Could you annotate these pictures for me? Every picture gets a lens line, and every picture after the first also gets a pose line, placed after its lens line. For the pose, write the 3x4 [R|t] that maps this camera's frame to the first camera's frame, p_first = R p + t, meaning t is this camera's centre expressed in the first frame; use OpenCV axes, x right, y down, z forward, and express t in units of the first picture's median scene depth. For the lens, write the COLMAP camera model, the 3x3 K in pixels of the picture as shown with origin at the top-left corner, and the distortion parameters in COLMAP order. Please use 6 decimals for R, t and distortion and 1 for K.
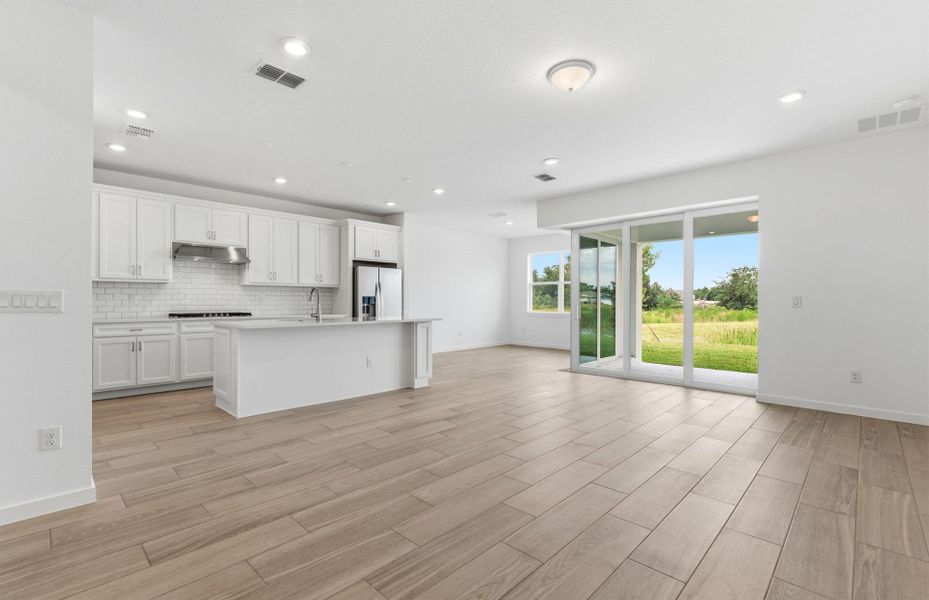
lens RADIAL K [[417.3, 0, 463.5], [0, 417.3, 299.2], [0, 0, 1]] dist [-0.003376, 0.002524]
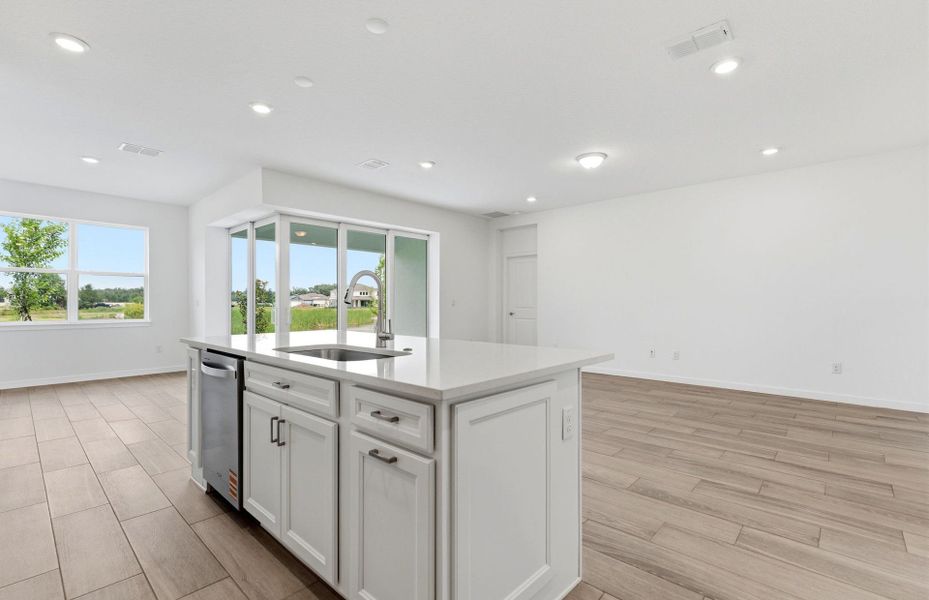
lens RADIAL K [[417.3, 0, 461.5], [0, 417.3, 300.1], [0, 0, 1]] dist [-0.003376, 0.002524]
pose [[-0.021200, -0.000172, 0.999775, -1.844171], [-0.000938, 1.000000, 0.000152, -0.005000], [-0.999775, -0.000935, -0.021200, 2.149725]]
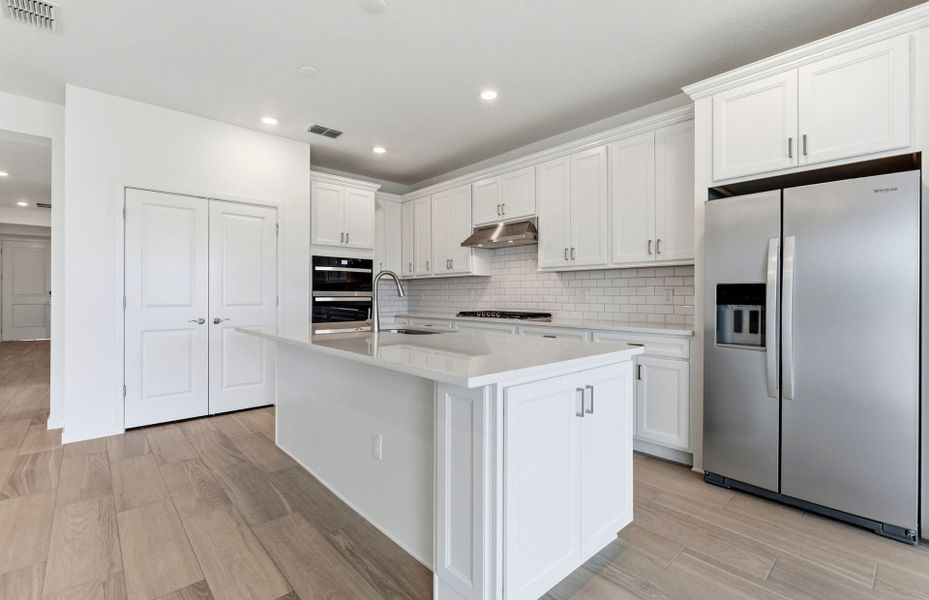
lens RADIAL K [[417.3, 0, 461.3], [0, 417.3, 295.9], [0, 0, 1]] dist [-0.003376, 0.002524]
pose [[-0.073407, -0.003201, -0.997297, 0.422324], [0.004918, 0.999982, -0.003572, 0.013562], [0.997290, -0.005167, -0.073390, 2.681825]]
